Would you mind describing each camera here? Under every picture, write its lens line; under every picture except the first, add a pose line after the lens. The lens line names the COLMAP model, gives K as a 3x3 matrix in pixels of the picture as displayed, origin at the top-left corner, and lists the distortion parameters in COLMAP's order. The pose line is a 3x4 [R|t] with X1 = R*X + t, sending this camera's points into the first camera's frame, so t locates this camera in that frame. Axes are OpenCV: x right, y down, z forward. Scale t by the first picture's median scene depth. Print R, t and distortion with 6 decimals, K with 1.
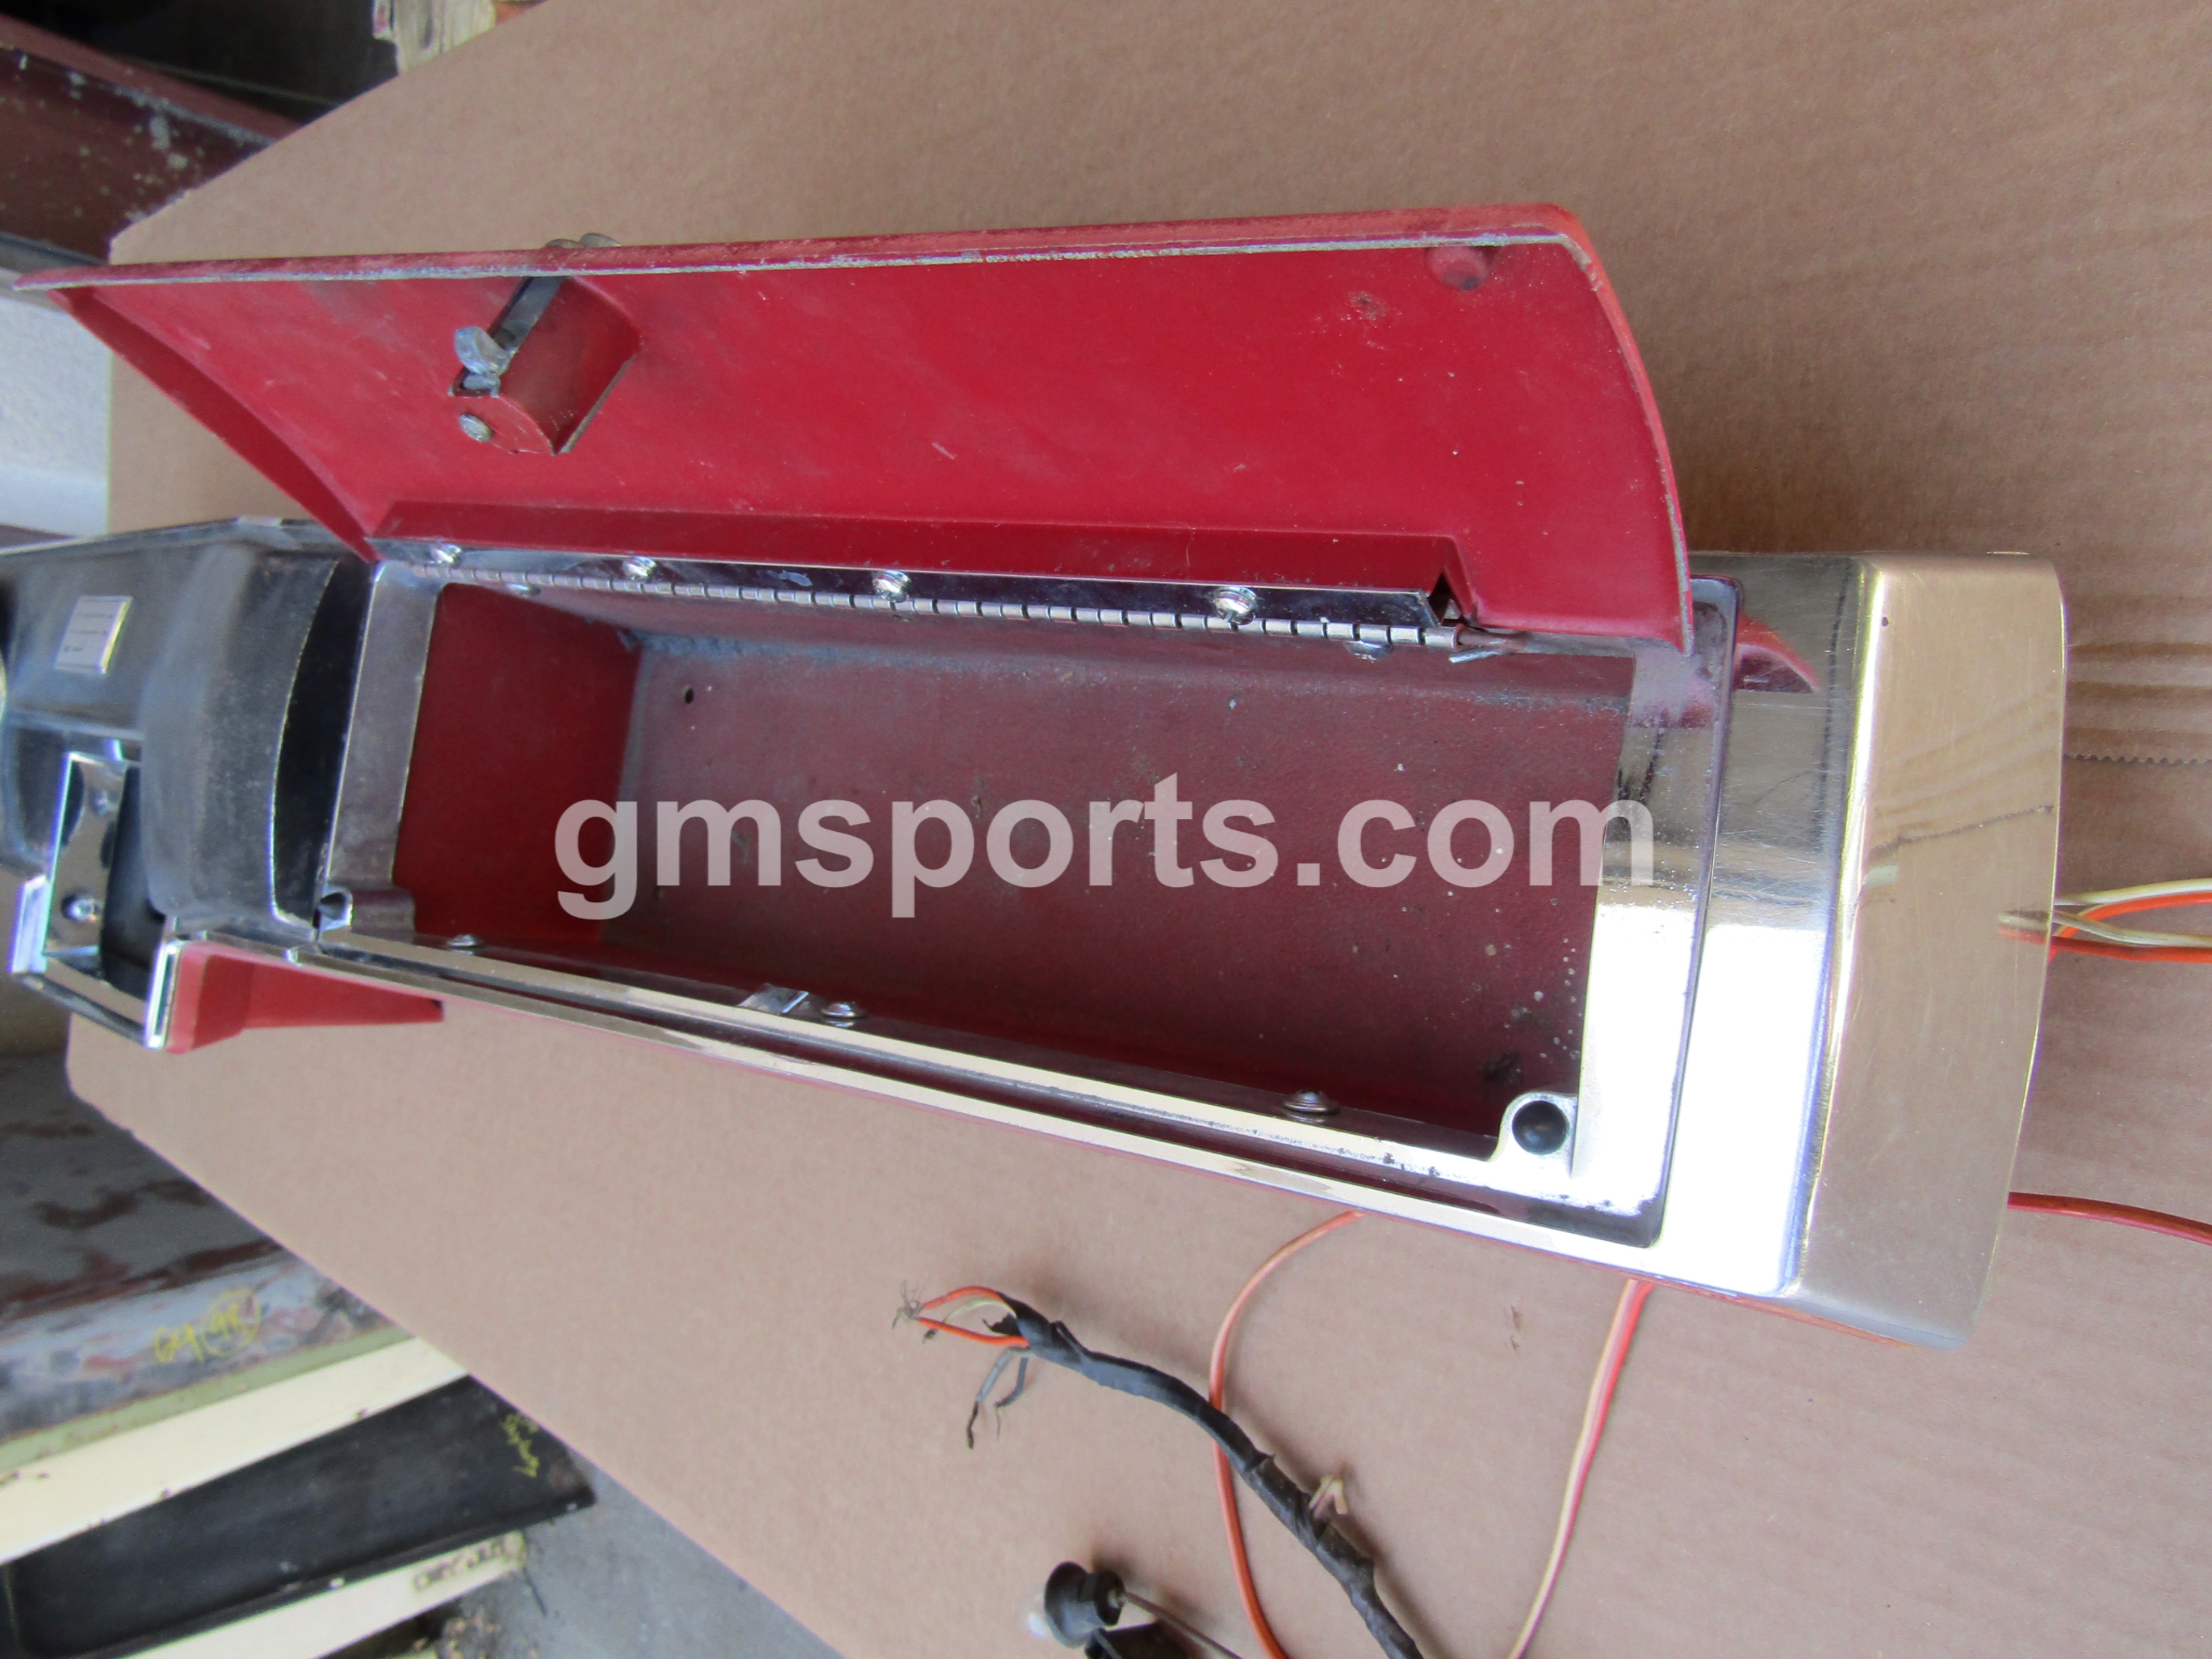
lens RADIAL K [[1574.9, 0, 1102.9], [0, 1574.9, 821.9], [0, 0, 1]] dist [-0.005243, -0.003840]
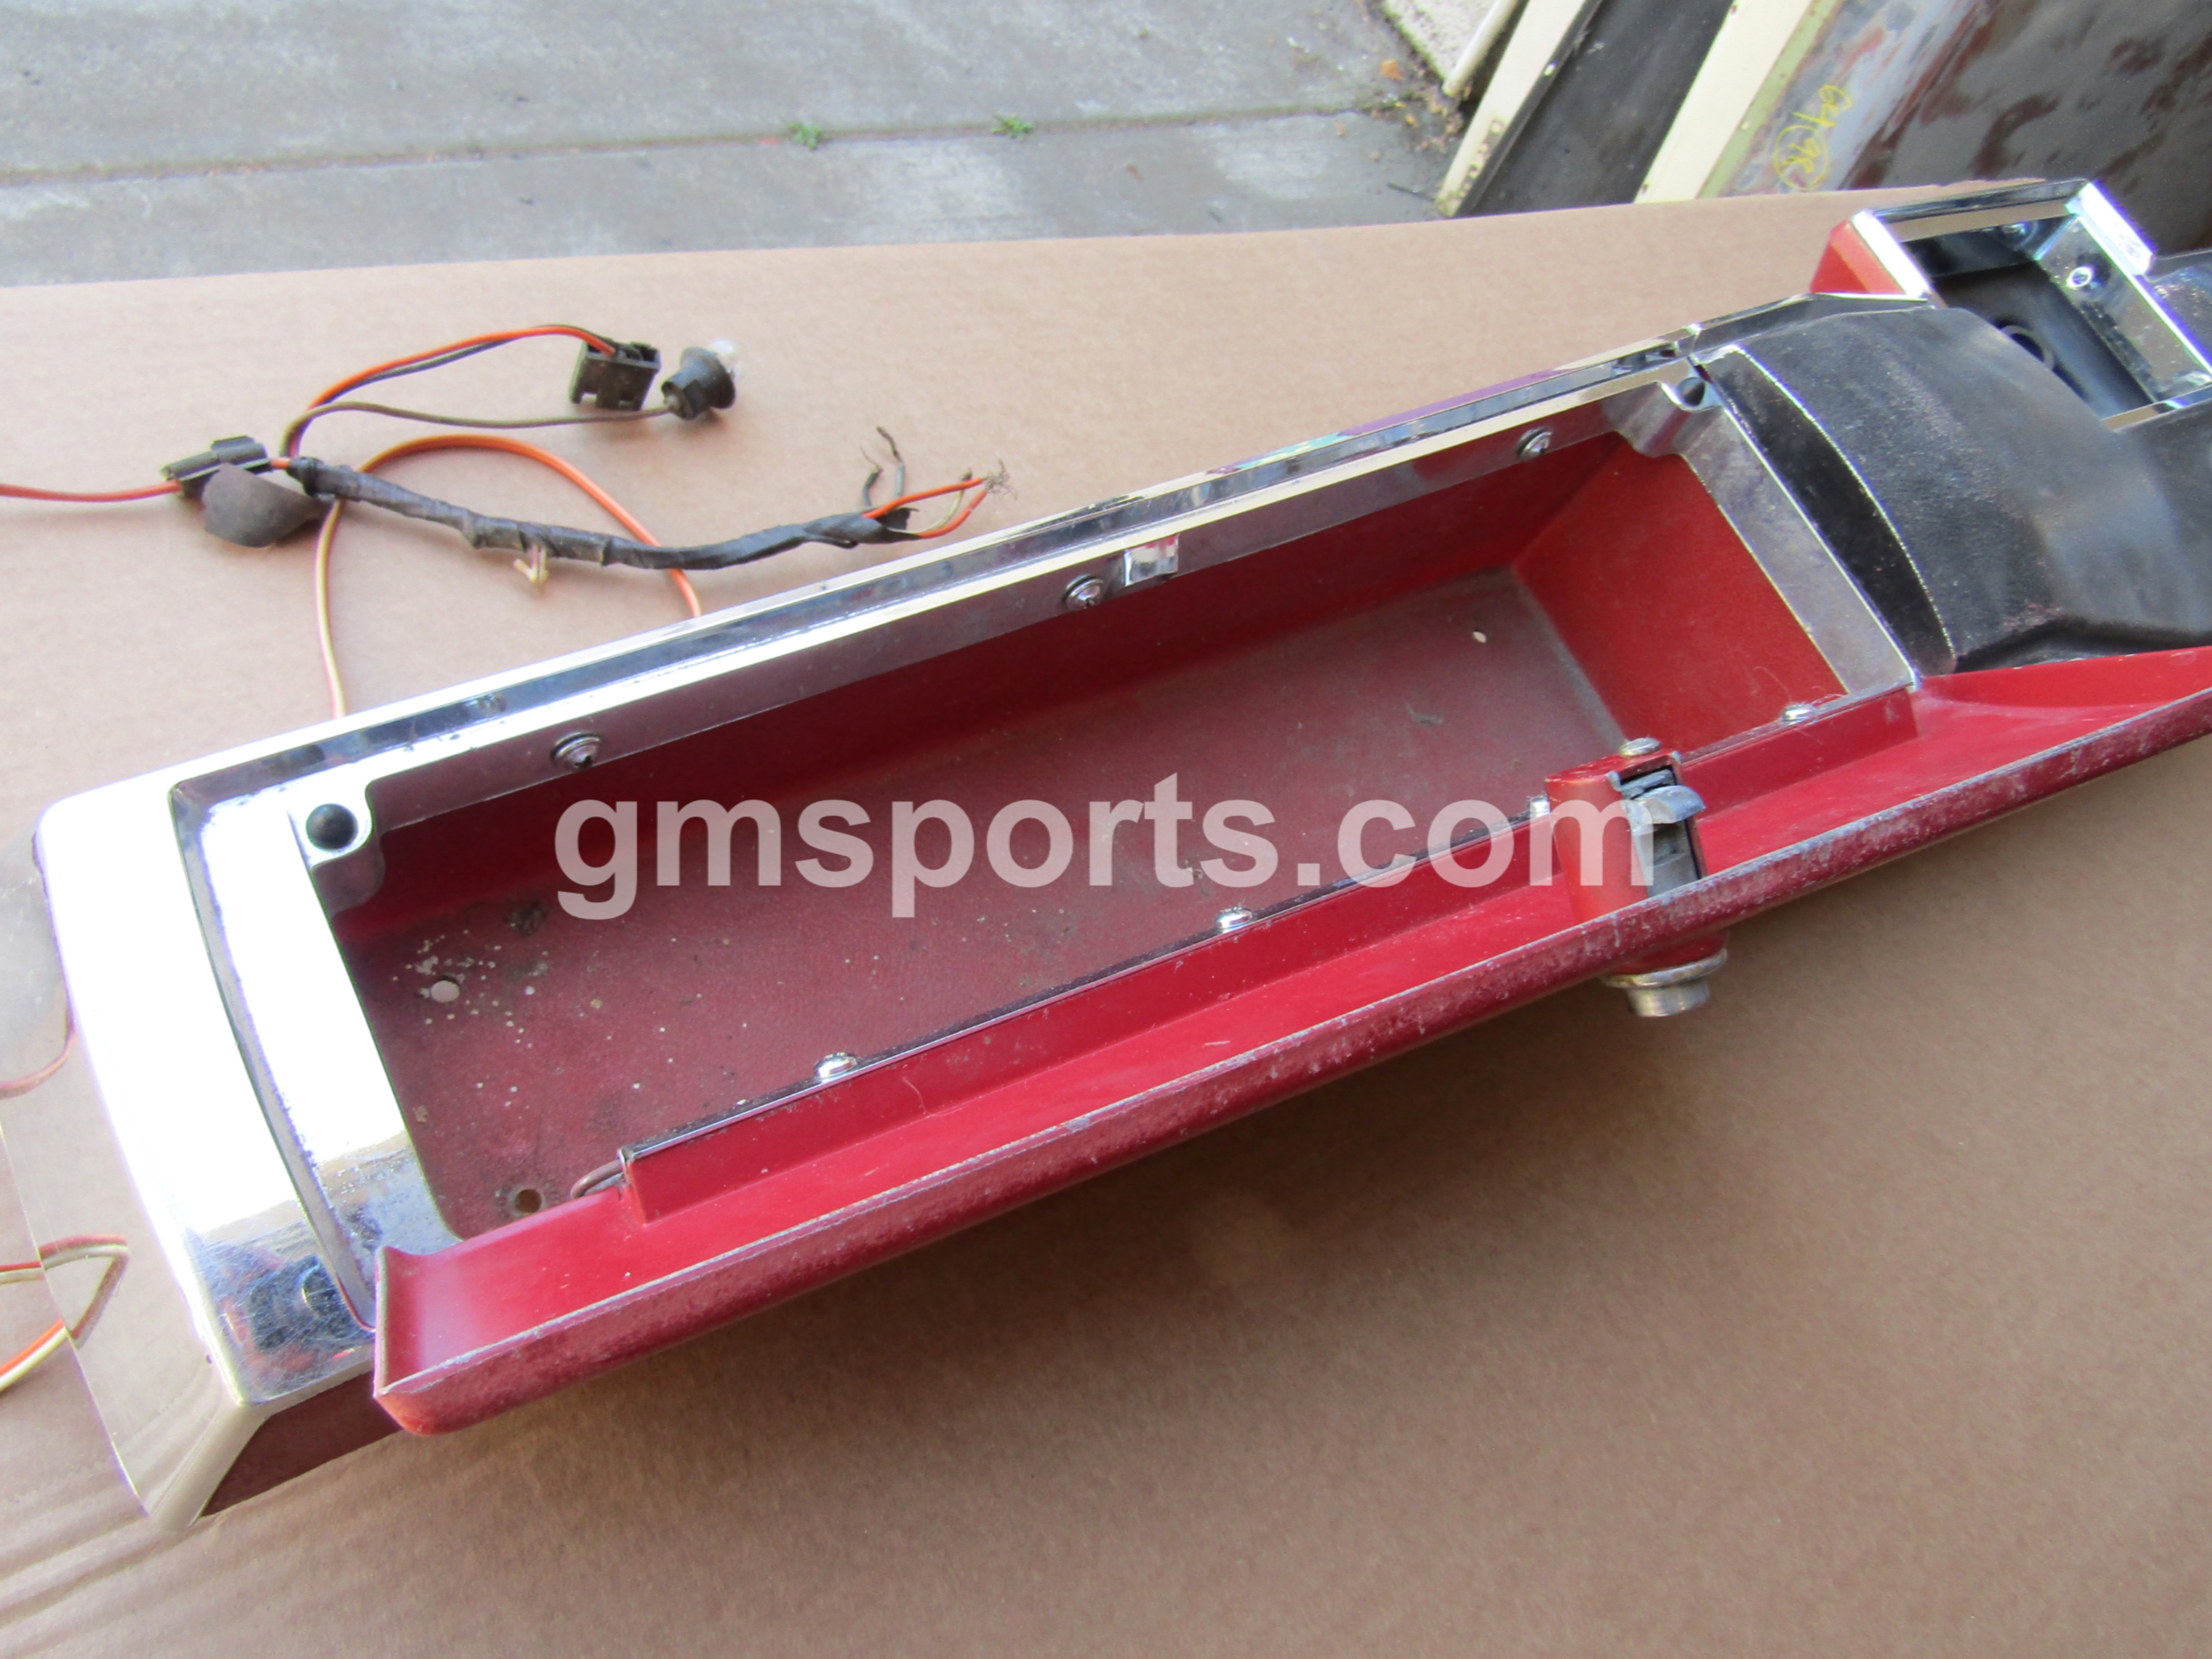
lens RADIAL K [[1574.9, 0, 1098.6], [0, 1574.9, 831.4], [0, 0, 1]] dist [-0.005243, -0.003840]
pose [[-0.780179, 0.617932, 0.097371, -0.131478], [-0.565928, -0.763532, 0.311038, -0.239051], [0.266546, 0.187560, 0.945396, 0.046885]]
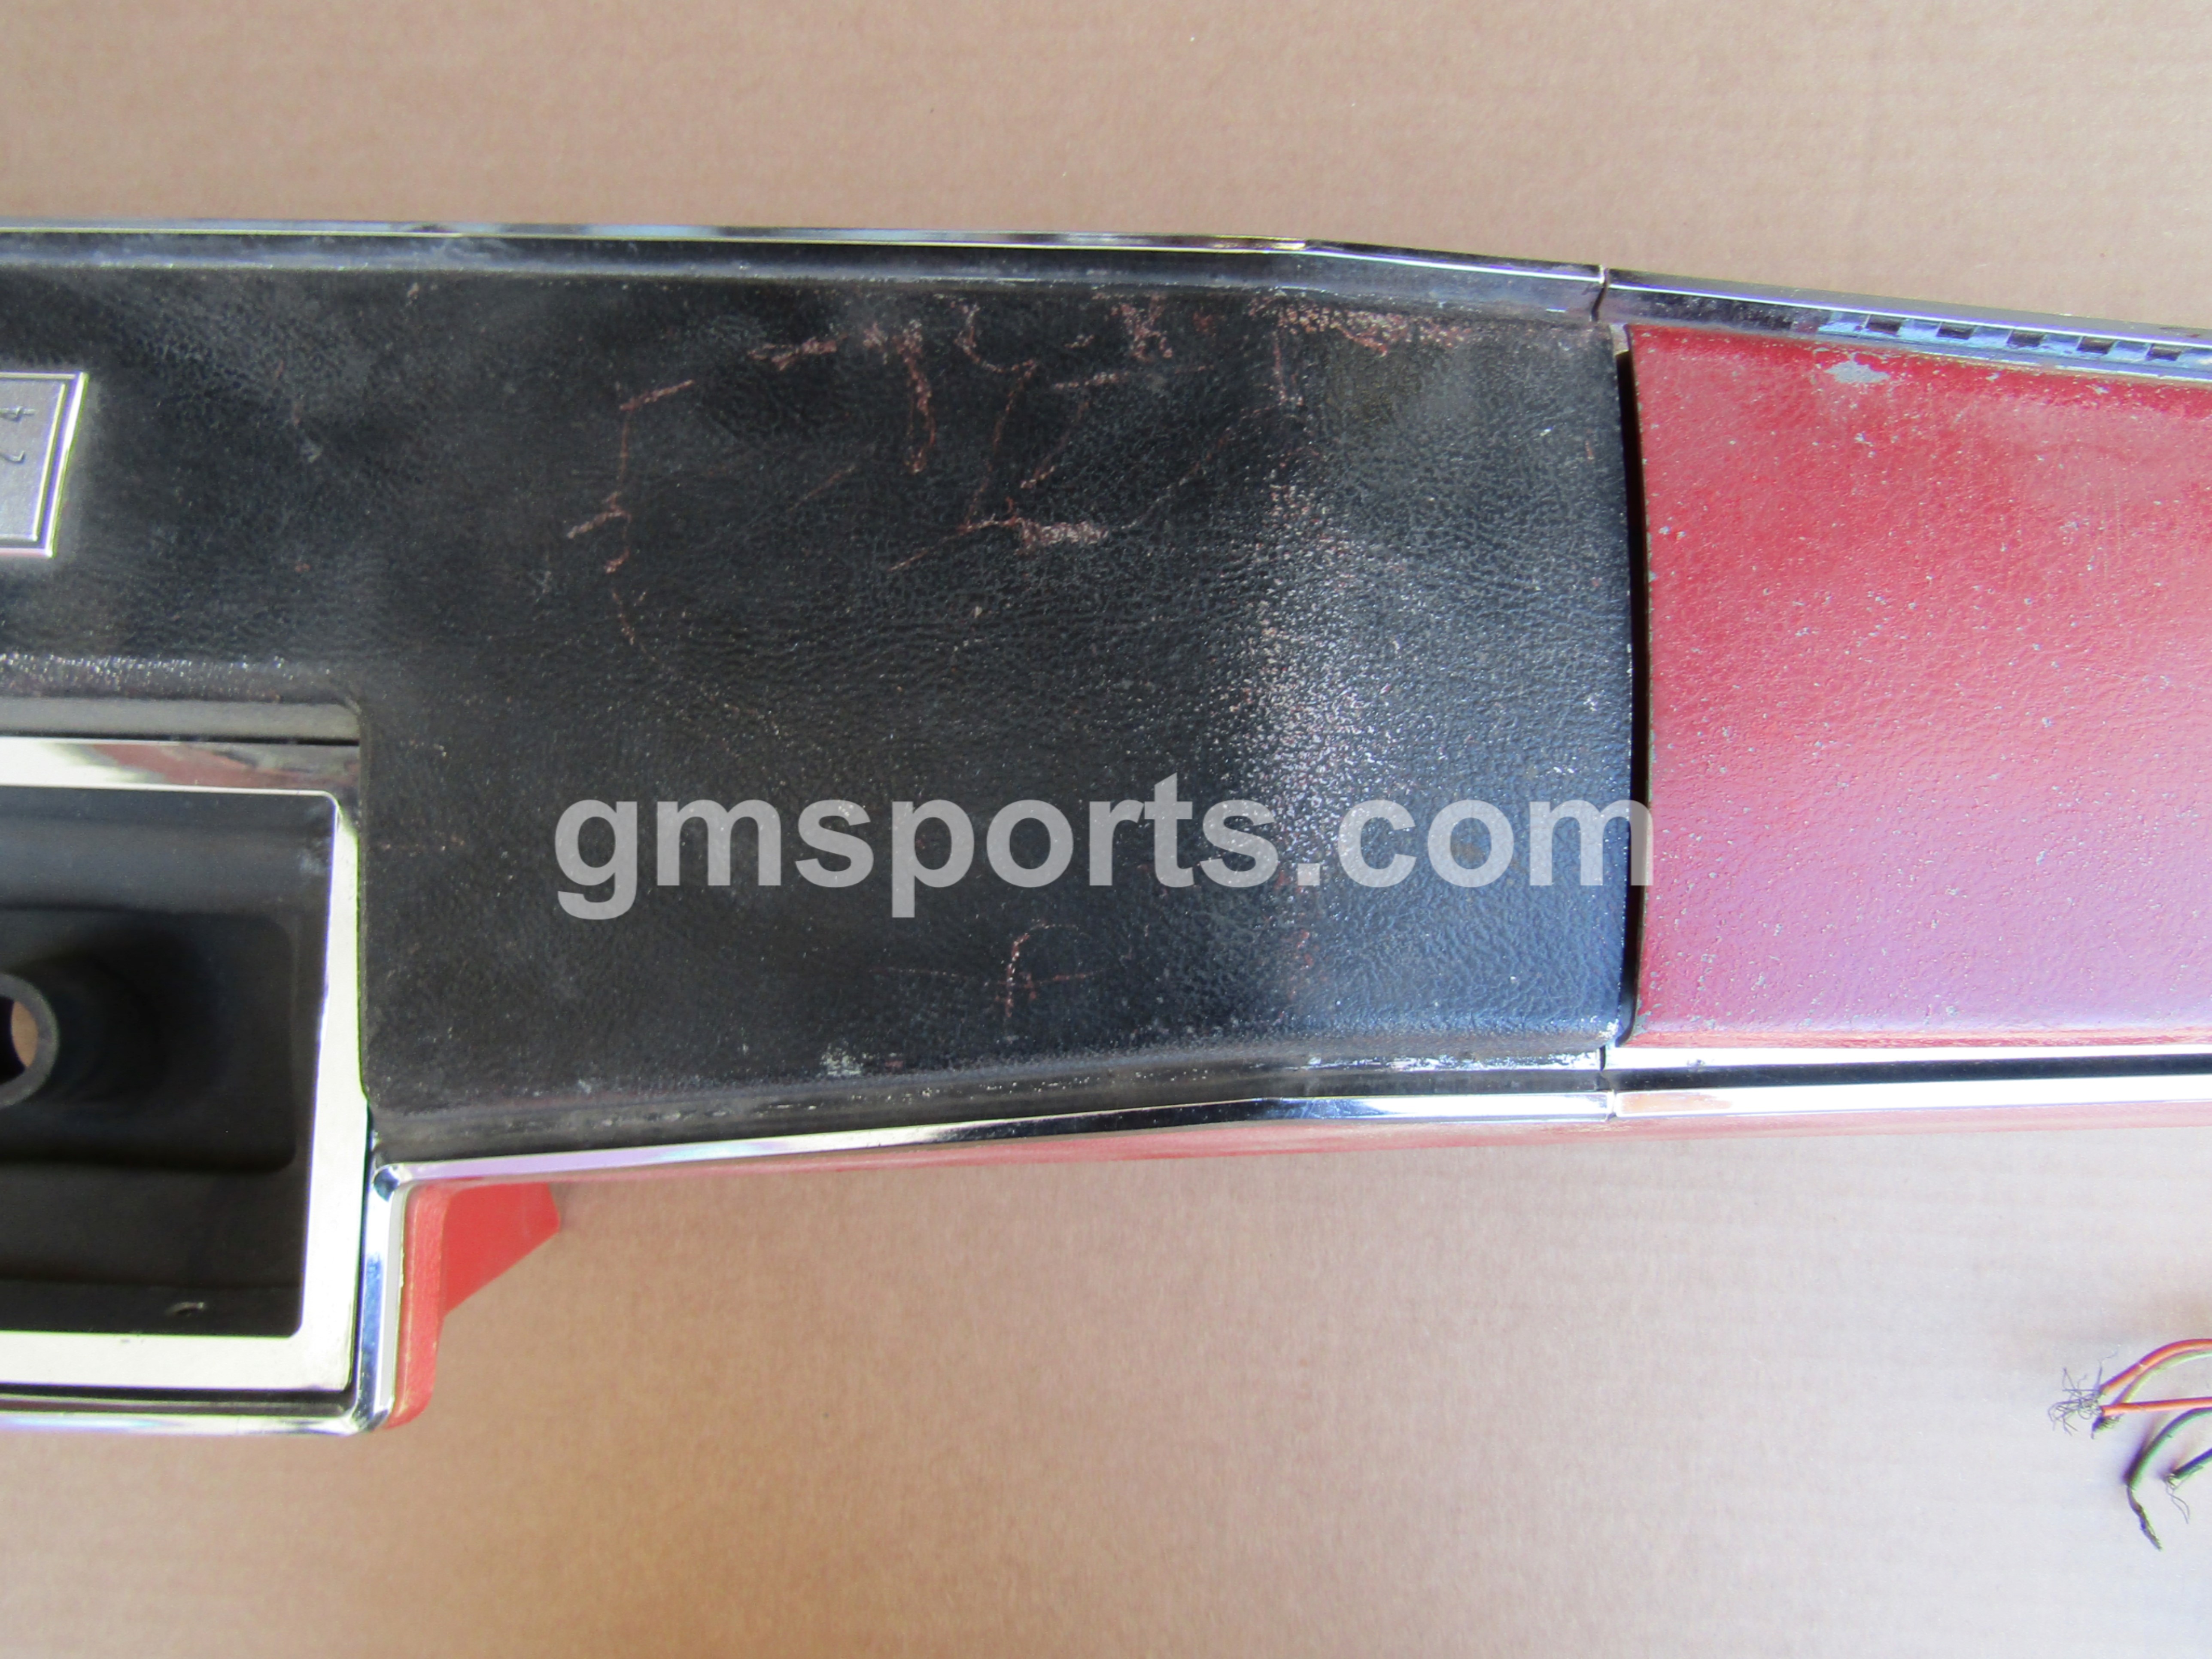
lens RADIAL K [[1574.9, 0, 1109.7], [0, 1574.9, 821.1], [0, 0, 1]] dist [-0.005243, -0.003840]
pose [[0.750425, -0.067987, 0.657449, -0.952244], [0.060152, 0.997593, 0.034503, -0.032366], [-0.658213, 0.013656, 0.752708, 0.708609]]
